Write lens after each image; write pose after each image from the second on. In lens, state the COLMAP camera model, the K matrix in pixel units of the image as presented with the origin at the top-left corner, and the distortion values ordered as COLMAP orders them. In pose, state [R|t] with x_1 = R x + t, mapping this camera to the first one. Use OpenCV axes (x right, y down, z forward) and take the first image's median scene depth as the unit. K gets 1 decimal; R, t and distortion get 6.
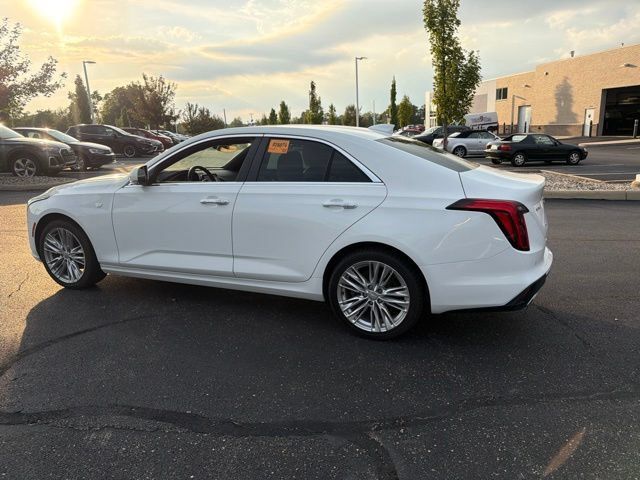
lens RADIAL K [[452.5, 0, 321.8], [0, 452.5, 243.3], [0, 0, 1]] dist [0.032346, -0.037347]
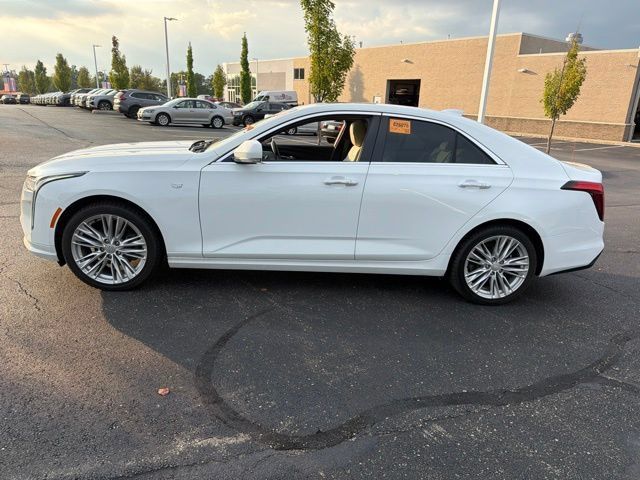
lens RADIAL K [[452.3, 0, 323.6], [0, 452.3, 243.1], [0, 0, 1]] dist [0.029783, -0.035925]
pose [[0.894959, -0.058494, 0.442297, -0.535064], [0.032992, 0.997331, 0.065140, -0.021019], [-0.444926, -0.043705, 0.894500, 0.127139]]
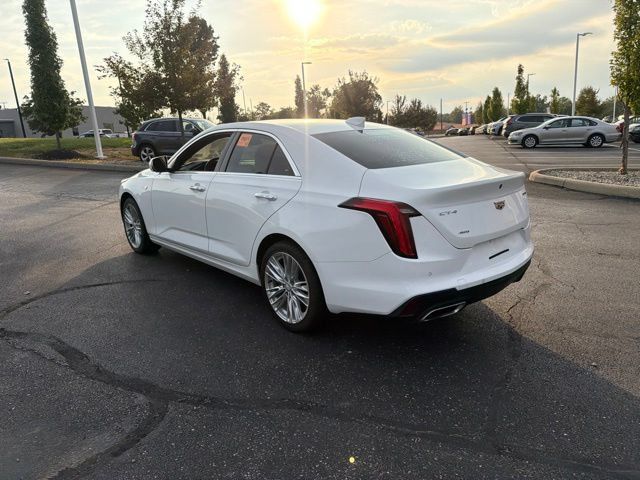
lens RADIAL K [[452.5, 0, 324.6], [0, 452.5, 239.4], [0, 0, 1]] dist [0.032346, -0.037347]
pose [[0.895858, 0.093315, -0.434432, 0.434204], [-0.088197, 0.995590, 0.031977, -0.022004], [0.435500, 0.009669, 0.900137, 0.080373]]
